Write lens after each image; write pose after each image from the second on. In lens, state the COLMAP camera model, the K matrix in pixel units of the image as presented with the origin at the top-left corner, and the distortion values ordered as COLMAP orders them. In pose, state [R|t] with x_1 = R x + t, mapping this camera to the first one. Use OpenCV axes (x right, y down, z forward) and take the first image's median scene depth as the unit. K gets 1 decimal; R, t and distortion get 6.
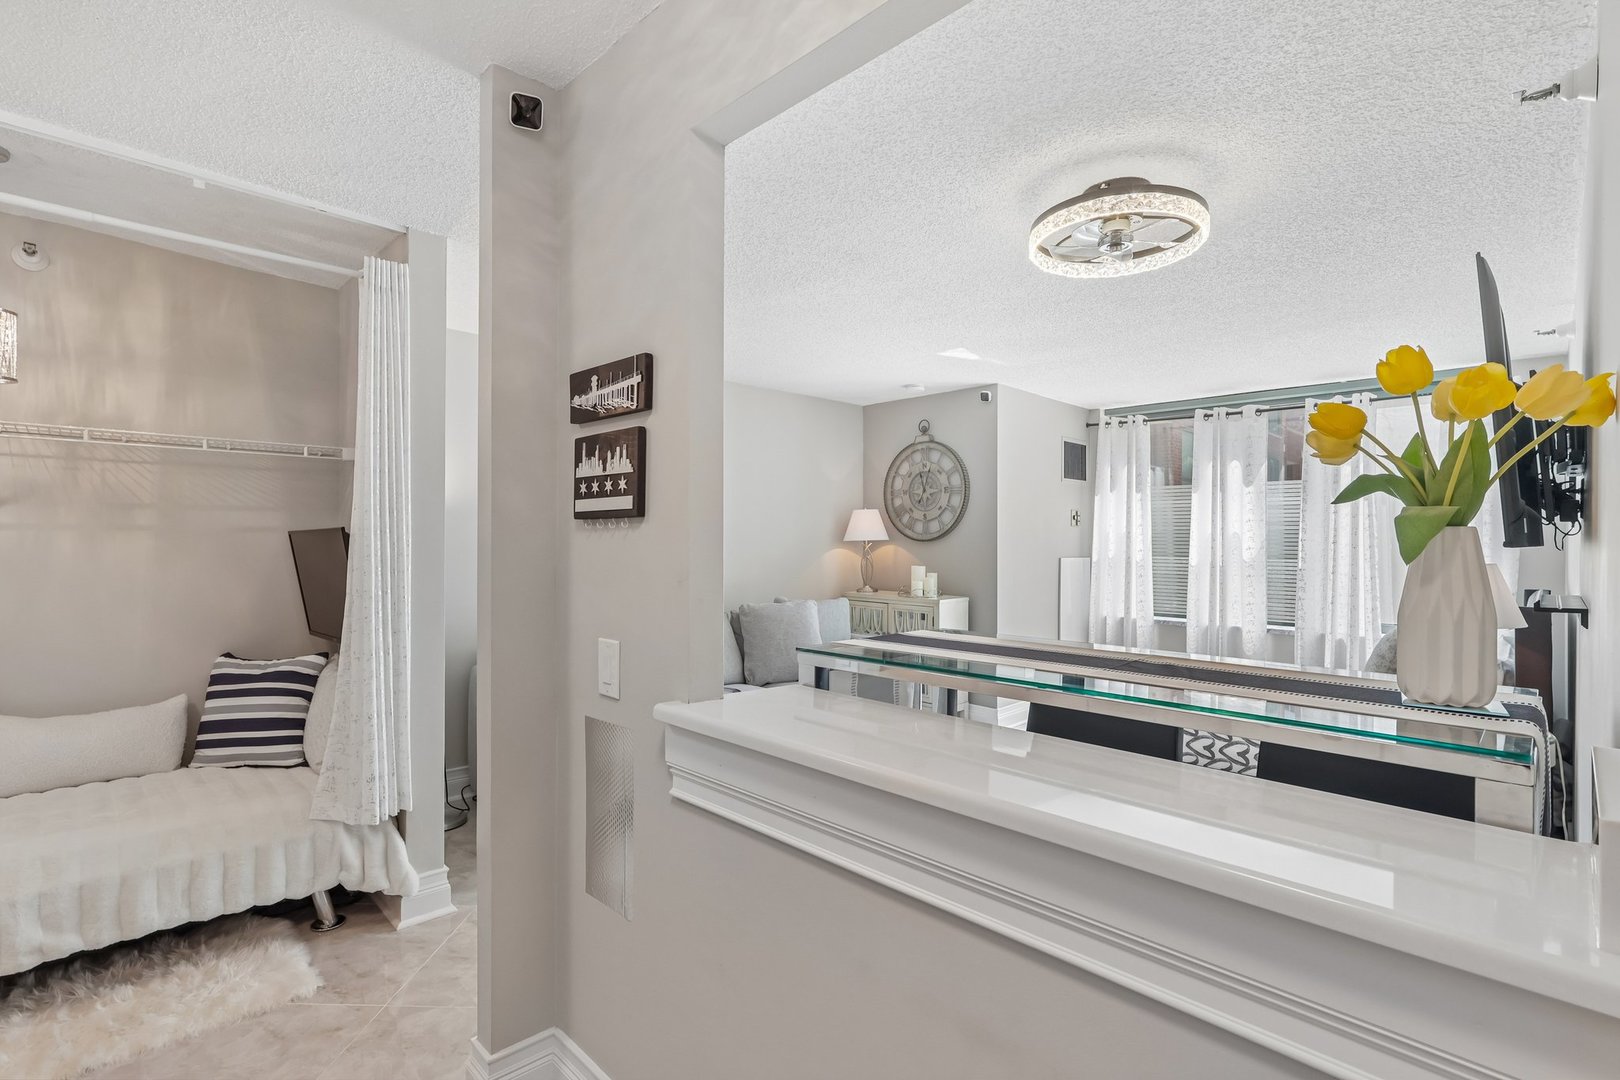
lens RADIAL K [[750.2, 0, 804.4], [0, 750.2, 542.8], [0, 0, 1]] dist [0.000756, -0.000060]
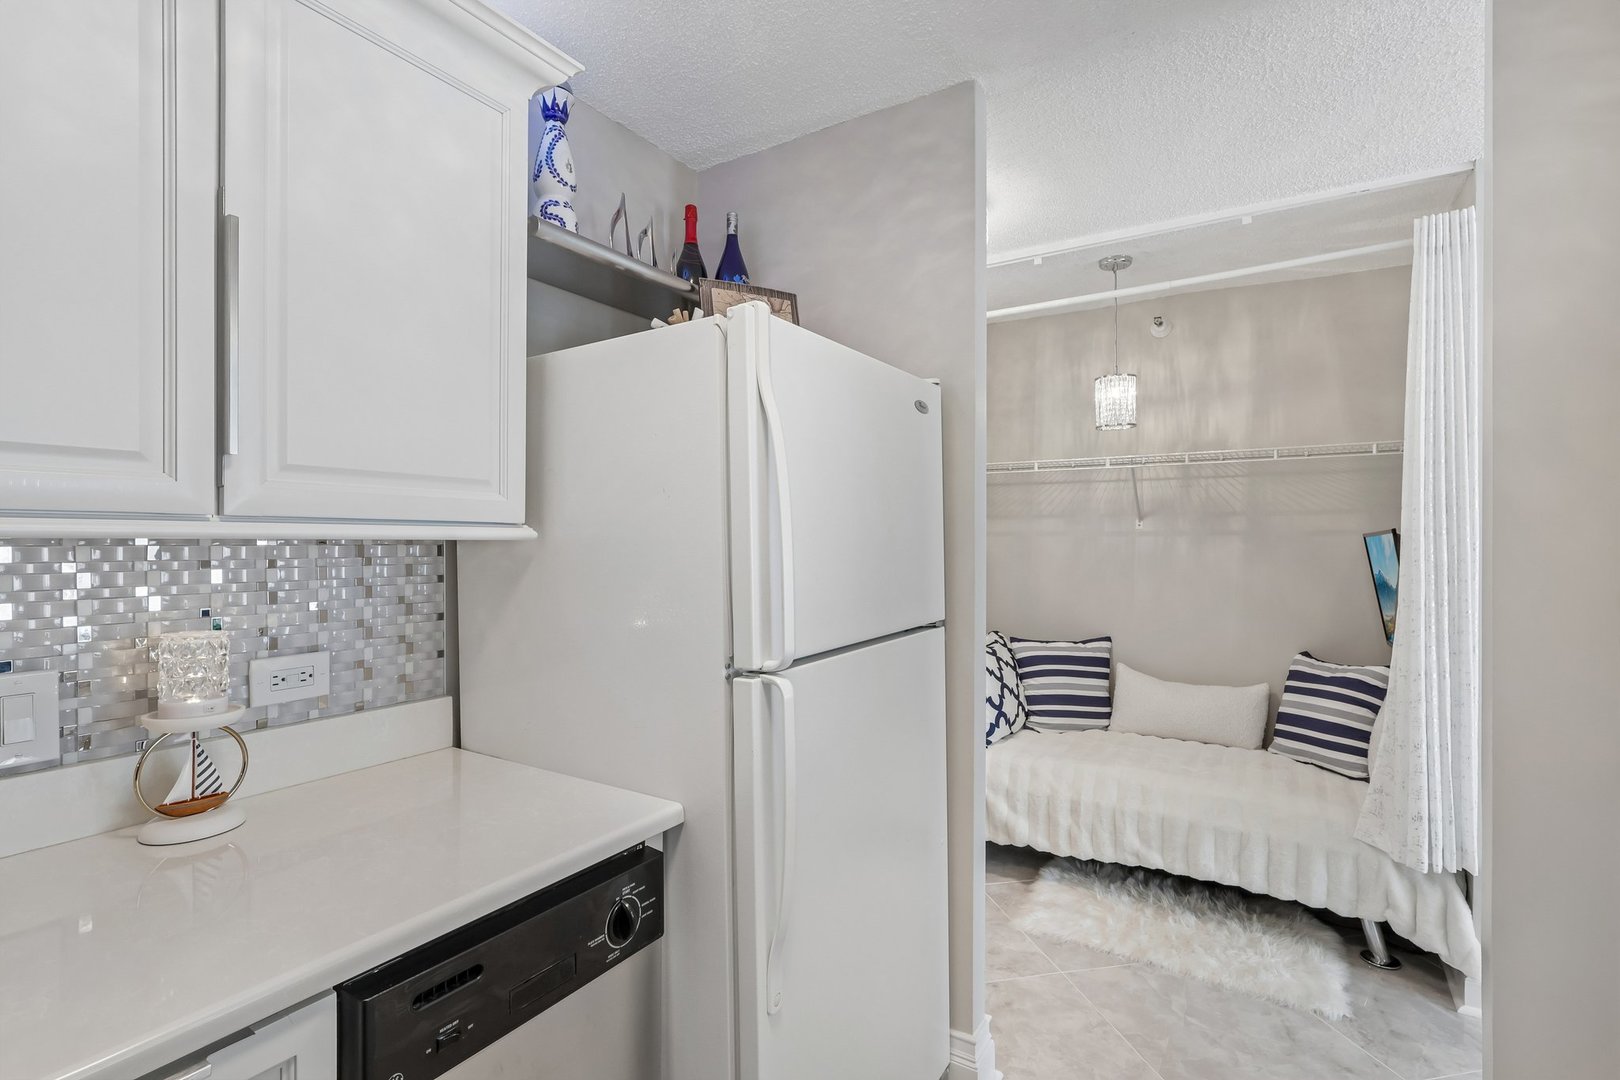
lens RADIAL K [[750.2, 0, 806.2], [0, 750.2, 541.1], [0, 0, 1]] dist [0.000756, -0.000060]
pose [[0.223818, -0.004895, -0.974619, 0.119434], [-0.001556, 0.999984, -0.005379, 0.000243], [0.974630, 0.002720, 0.223806, 0.120916]]
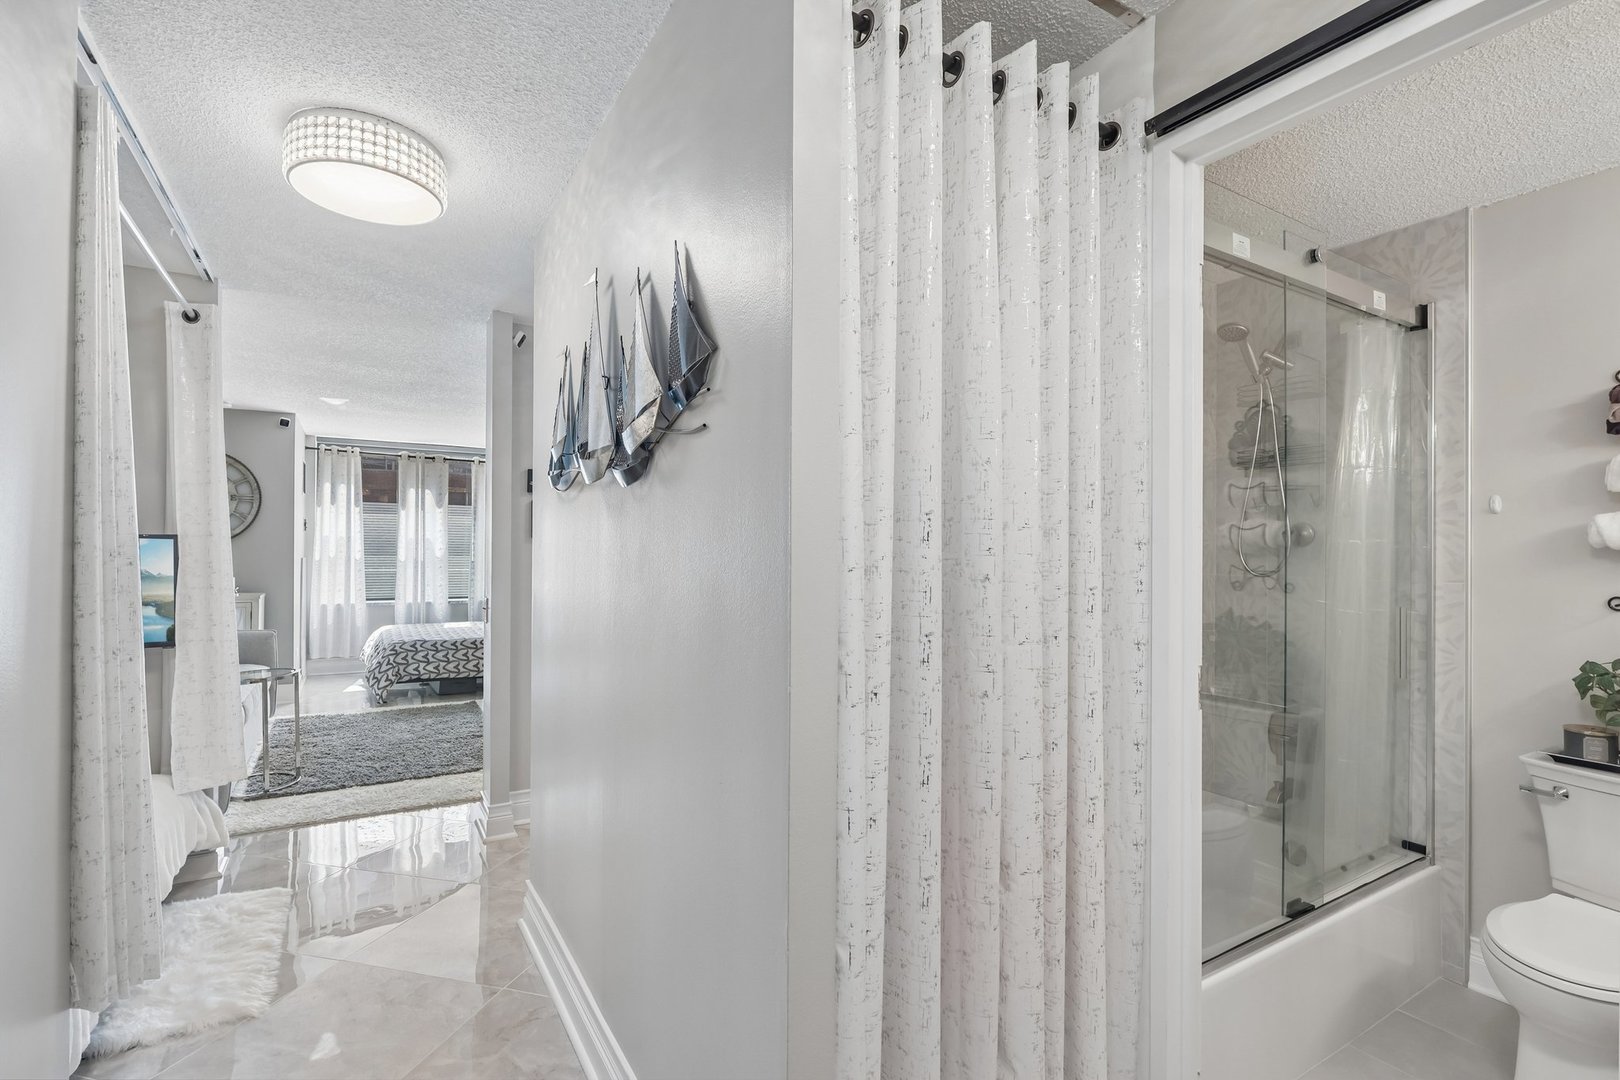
lens RADIAL K [[750.2, 0, 807.4], [0, 750.2, 542.7], [0, 0, 1]] dist [0.000756, -0.000060]
pose [[0.232427, 0.001136, 0.972613, -0.616079], [0.002748, 0.999995, -0.001825, -0.000027], [-0.972610, 0.003097, 0.232423, -0.068553]]
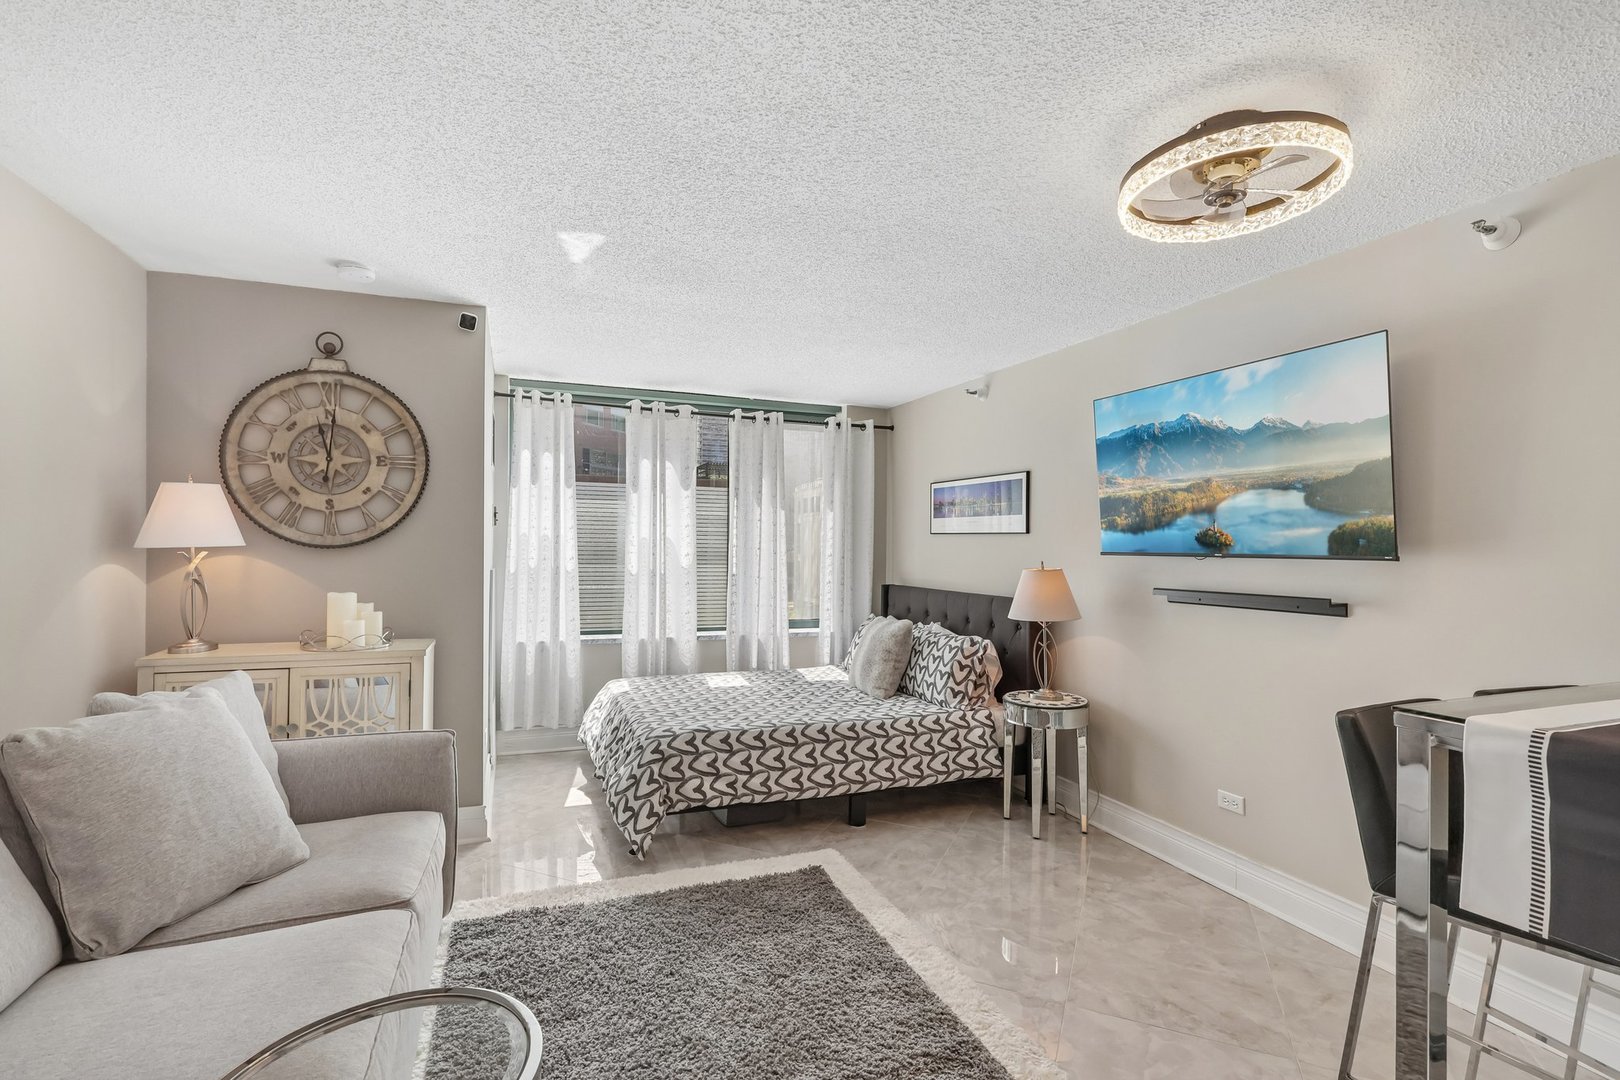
lens RADIAL K [[750.2, 0, 805.8], [0, 750.2, 547.1], [0, 0, 1]] dist [0.000756, -0.000060]
pose [[0.394739, -0.003080, 0.918788, -0.198391], [0.000793, 0.999995, 0.003012, -0.003948], [-0.918793, -0.000460, 0.394739, 0.413349]]
